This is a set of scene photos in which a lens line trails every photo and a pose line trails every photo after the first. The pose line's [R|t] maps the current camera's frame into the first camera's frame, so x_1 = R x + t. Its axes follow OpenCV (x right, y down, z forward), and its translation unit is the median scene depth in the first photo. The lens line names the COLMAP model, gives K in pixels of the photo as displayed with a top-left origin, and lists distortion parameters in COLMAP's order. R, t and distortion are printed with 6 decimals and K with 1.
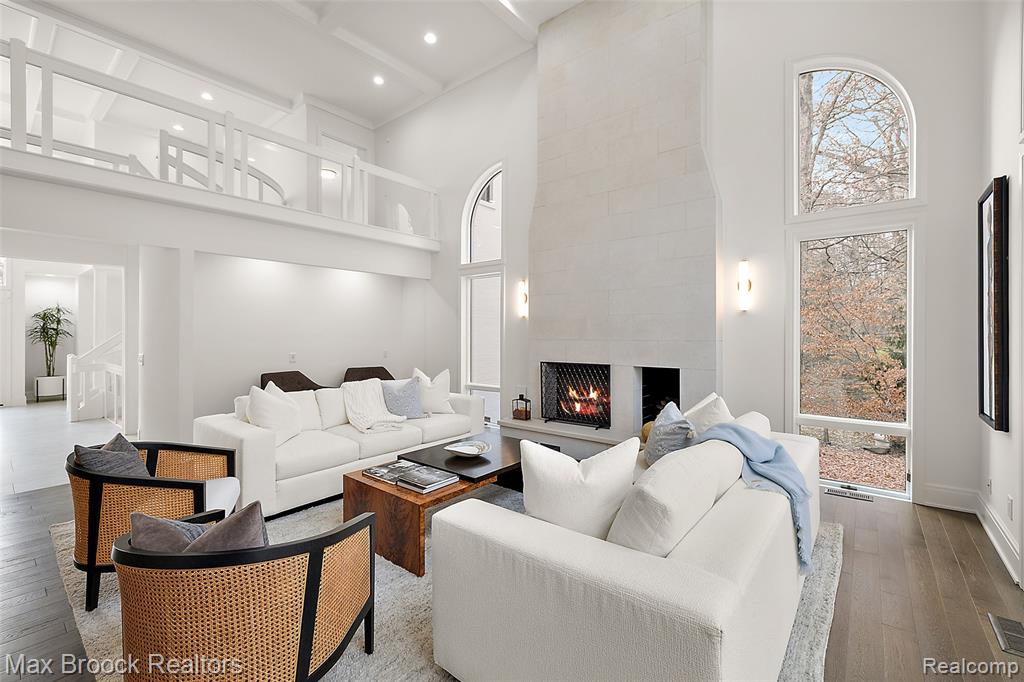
lens RADIAL K [[438.9, 0, 512.0], [0, 438.9, 341.0], [0, 0, 1]] dist [0.001052, 0.000178]
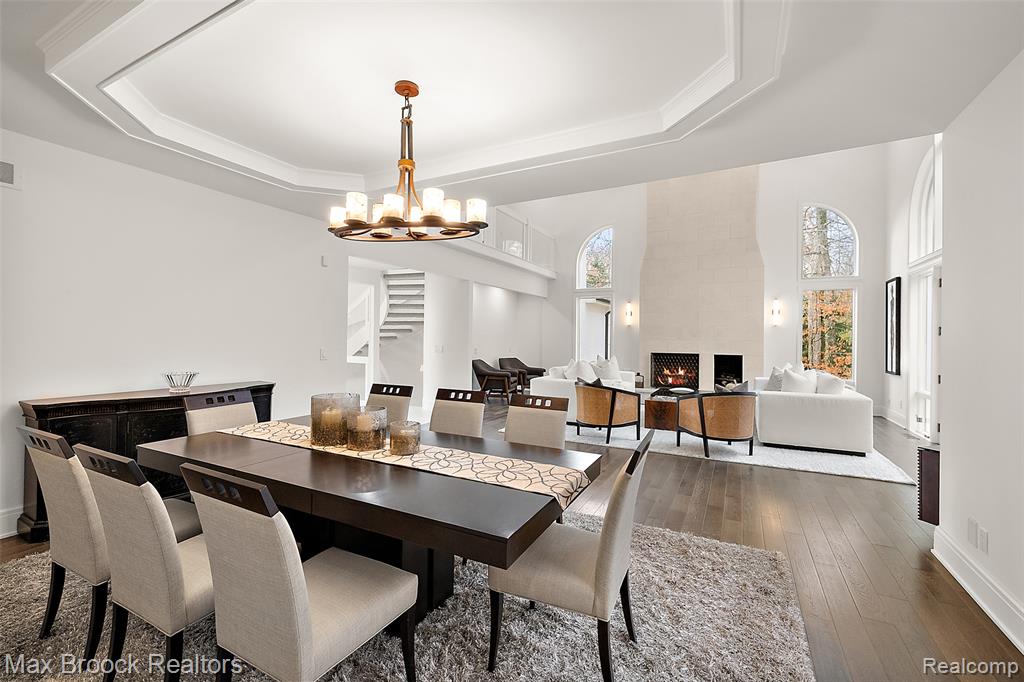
lens RADIAL K [[435.0, 0, 512.0], [0, 435.0, 341.0], [0, 0, 1]] dist [0.007194, 0.000093]
pose [[0.979537, 0.011284, 0.200950, -0.852187], [-0.008837, 0.999876, -0.013072, 0.032074], [-0.201072, 0.011028, 0.979514, -0.551905]]
